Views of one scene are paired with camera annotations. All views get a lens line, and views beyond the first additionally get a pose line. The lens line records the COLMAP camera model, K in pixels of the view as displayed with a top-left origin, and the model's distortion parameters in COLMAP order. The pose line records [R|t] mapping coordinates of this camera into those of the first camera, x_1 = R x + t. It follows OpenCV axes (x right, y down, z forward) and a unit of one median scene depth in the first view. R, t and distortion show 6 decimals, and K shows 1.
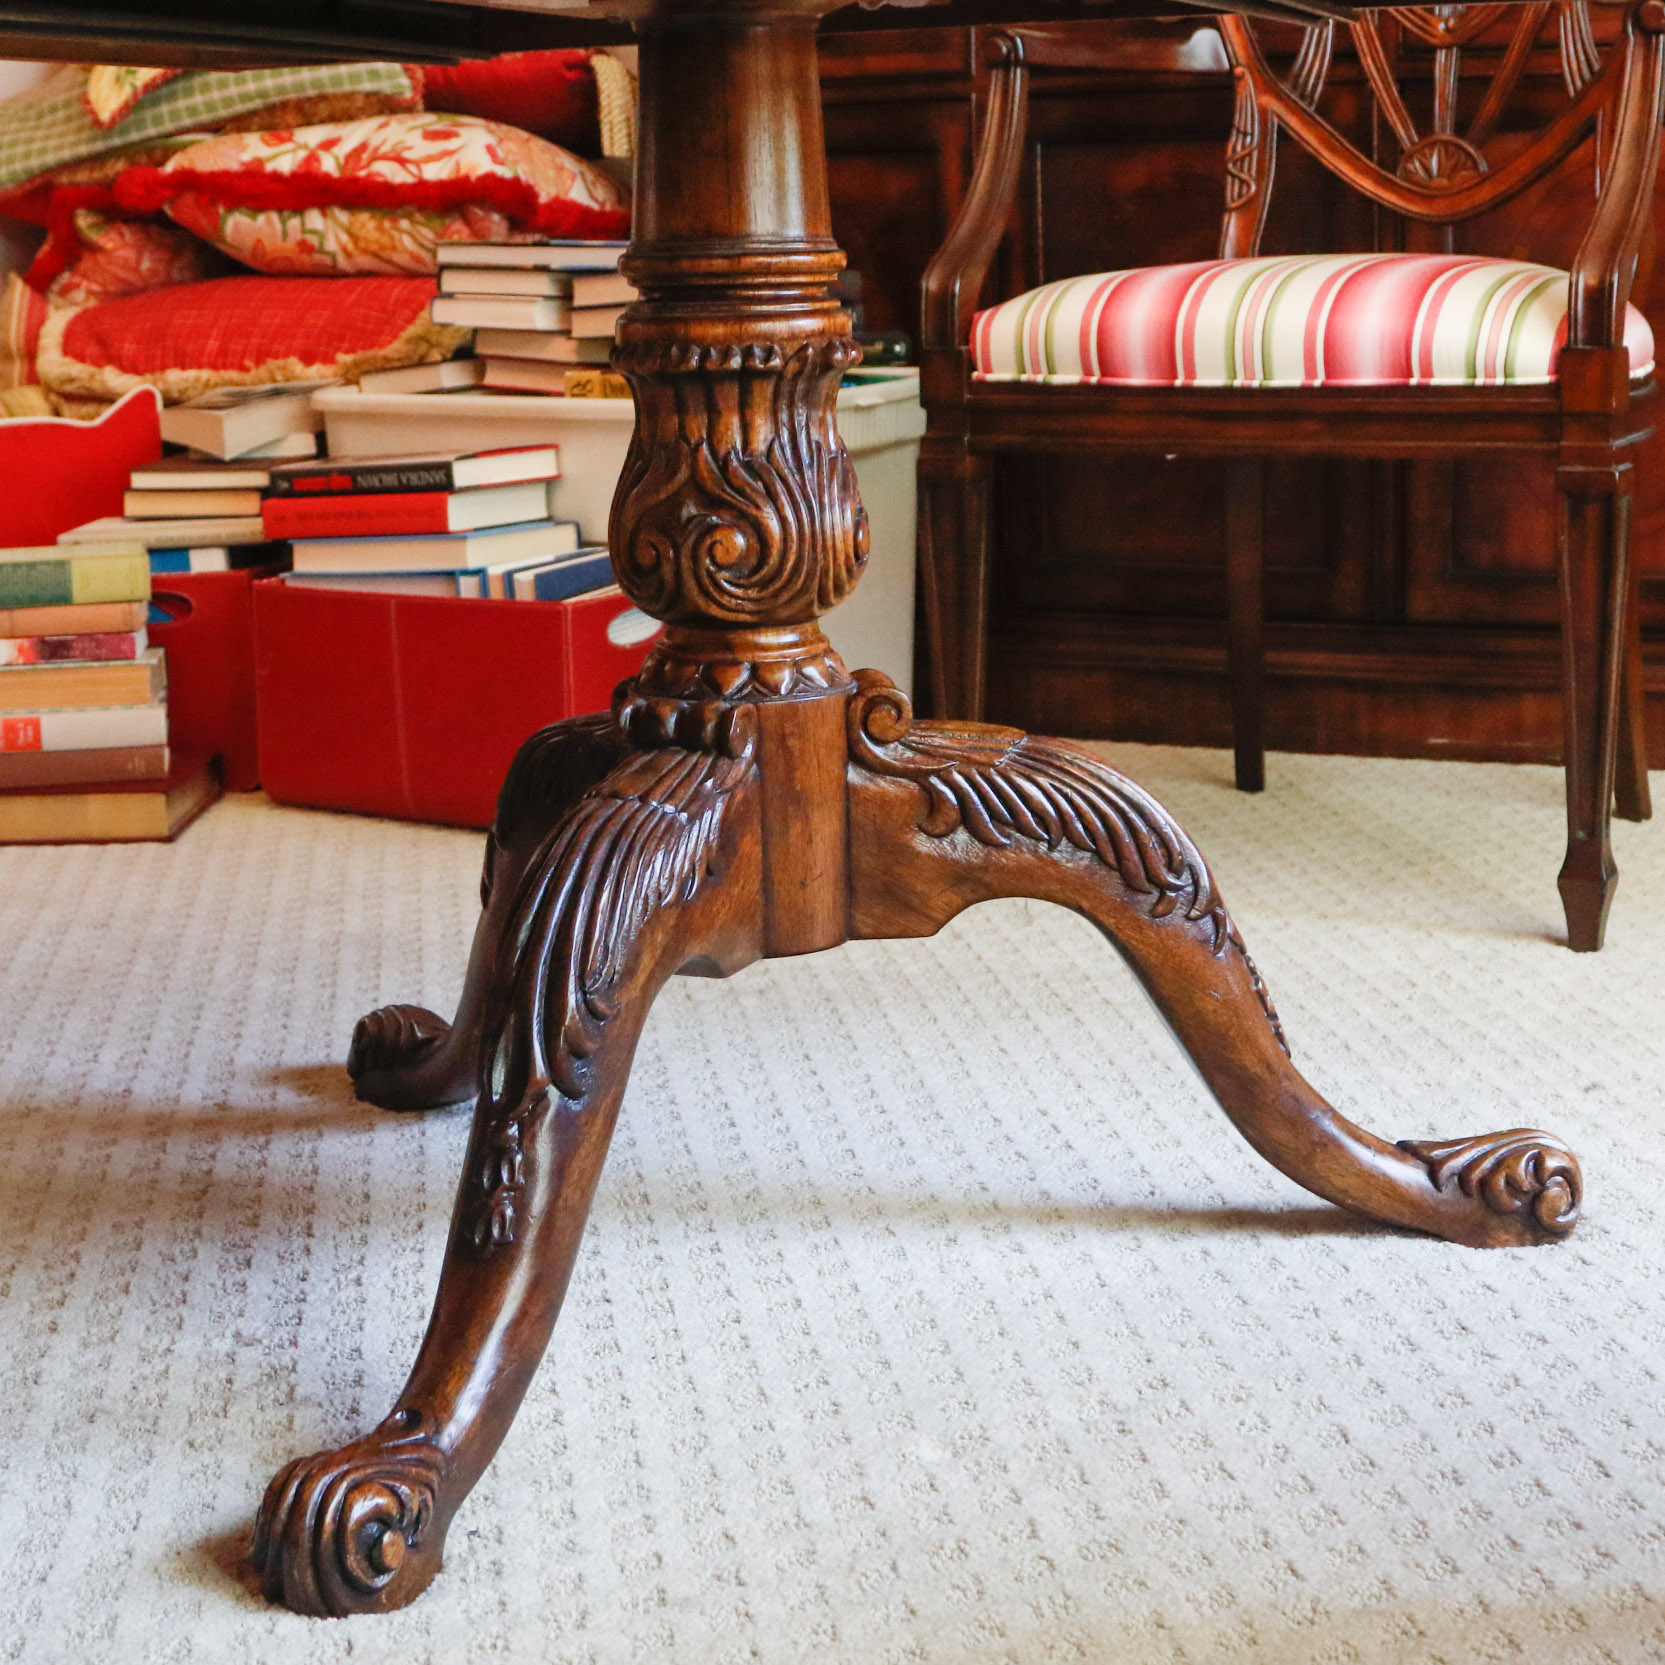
lens RADIAL K [[2973.0, 0, 815.6], [0, 2973.0, 788.2], [0, 0, 1]] dist [-0.120847, 0.037812]
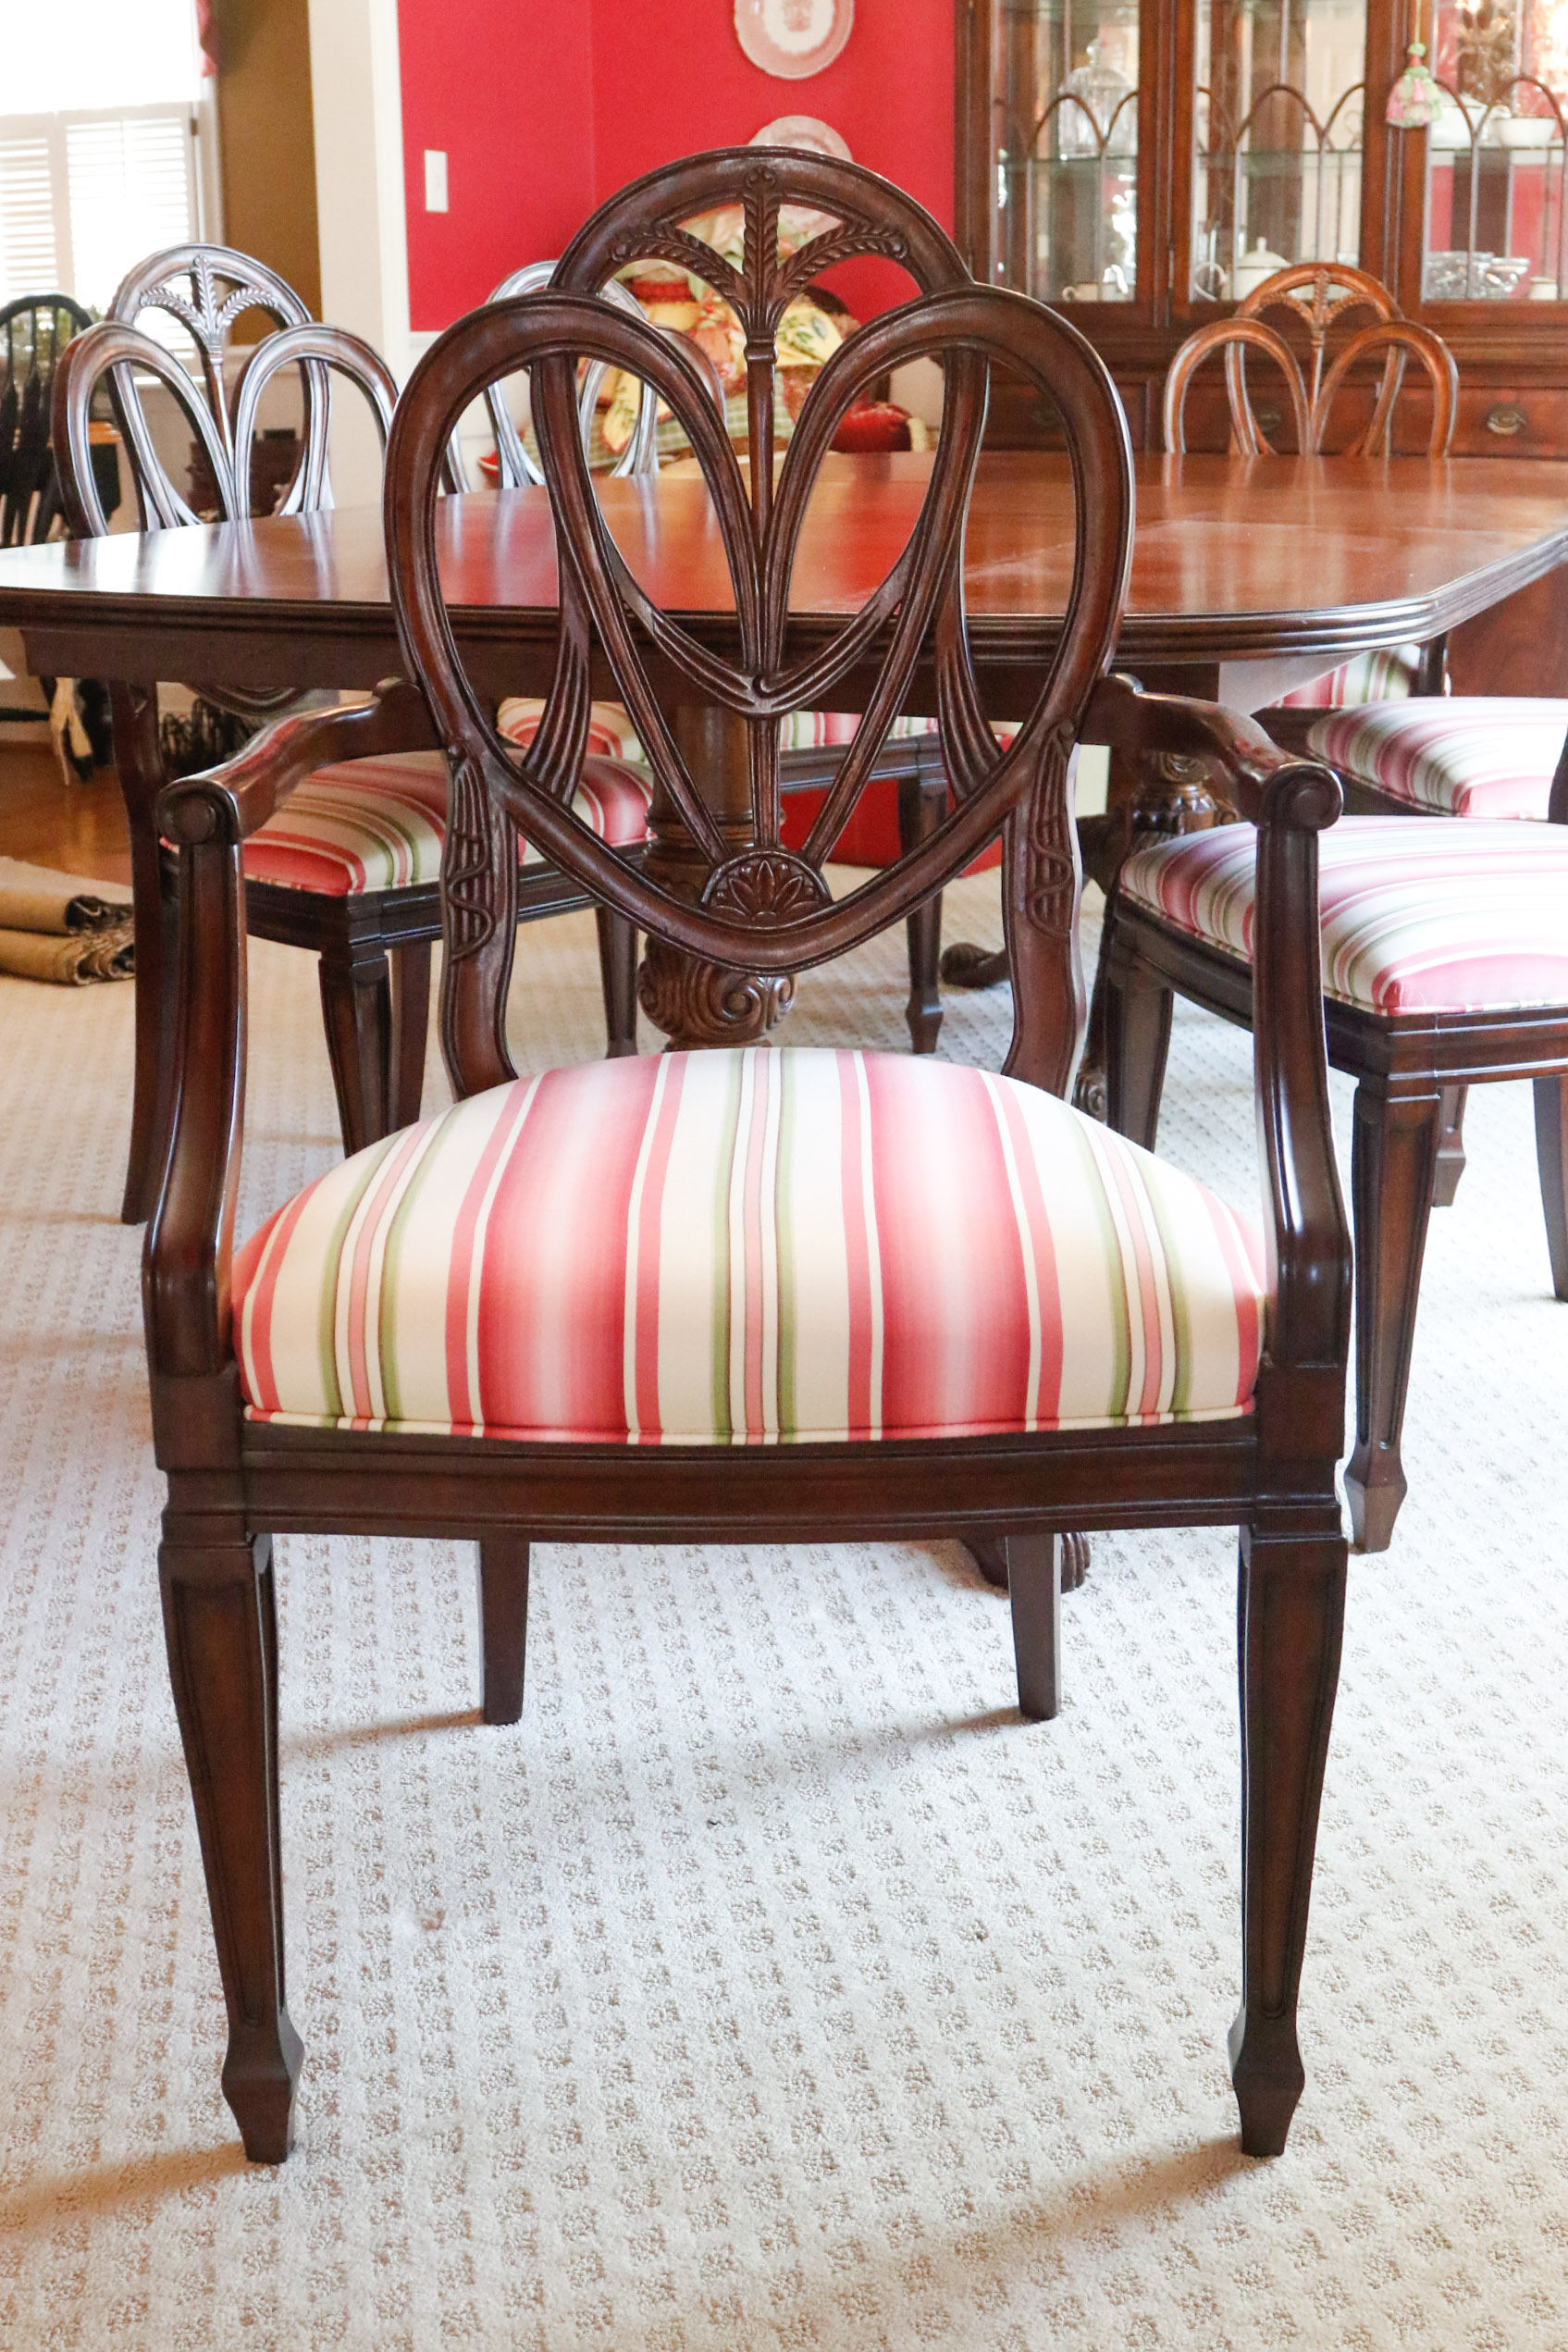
lens RADIAL K [[2728.5, 0, 784.0], [0, 2728.5, 1176.0], [0, 0, 1]] dist [-0.141865, 0.081979]
pose [[0.999582, 0.008933, 0.027478, -0.259916], [-0.012032, 0.993319, 0.114769, 0.010954], [-0.026269, -0.115052, 0.993012, -0.832261]]
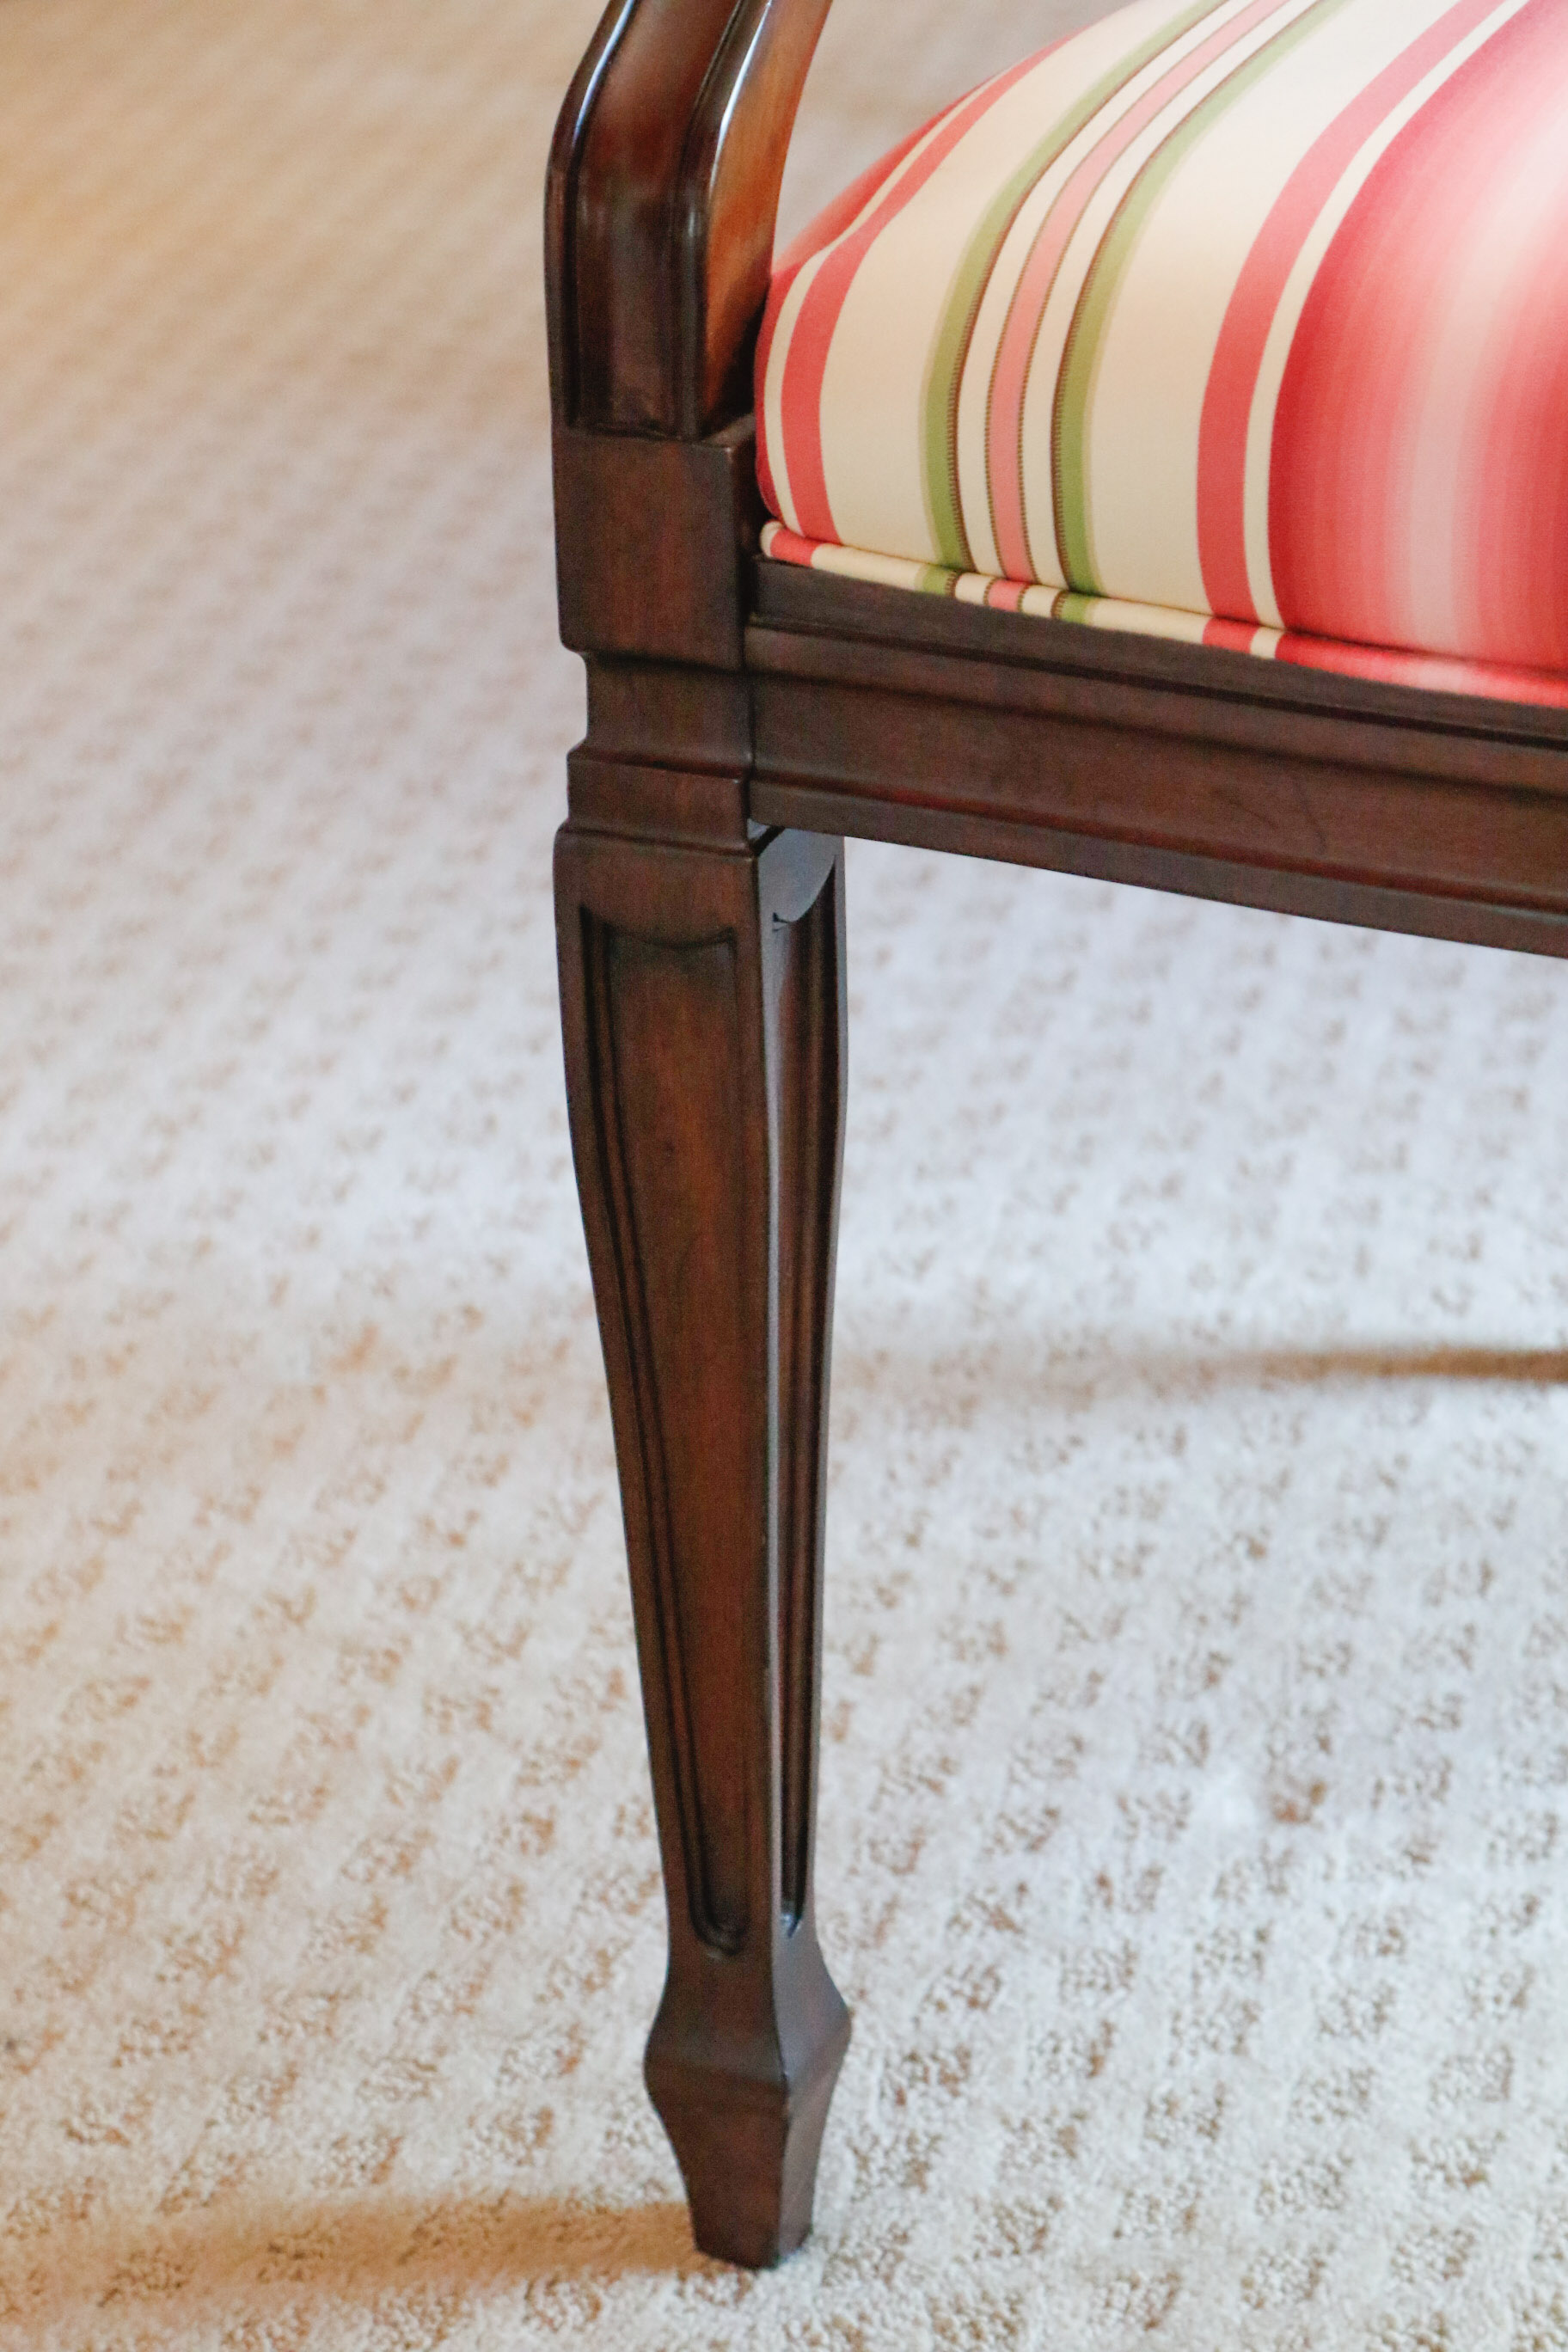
lens RADIAL K [[6170.3, 0, 784.0], [0, 6170.3, 1176.0], [0, 0, 1]] dist [0.140052, 0.483076]
pose [[0.932200, 0.156099, -0.326552, -0.174182], [-0.059265, 0.955871, 0.287746, 0.021285], [0.357058, -0.248884, 0.900315, -0.785672]]
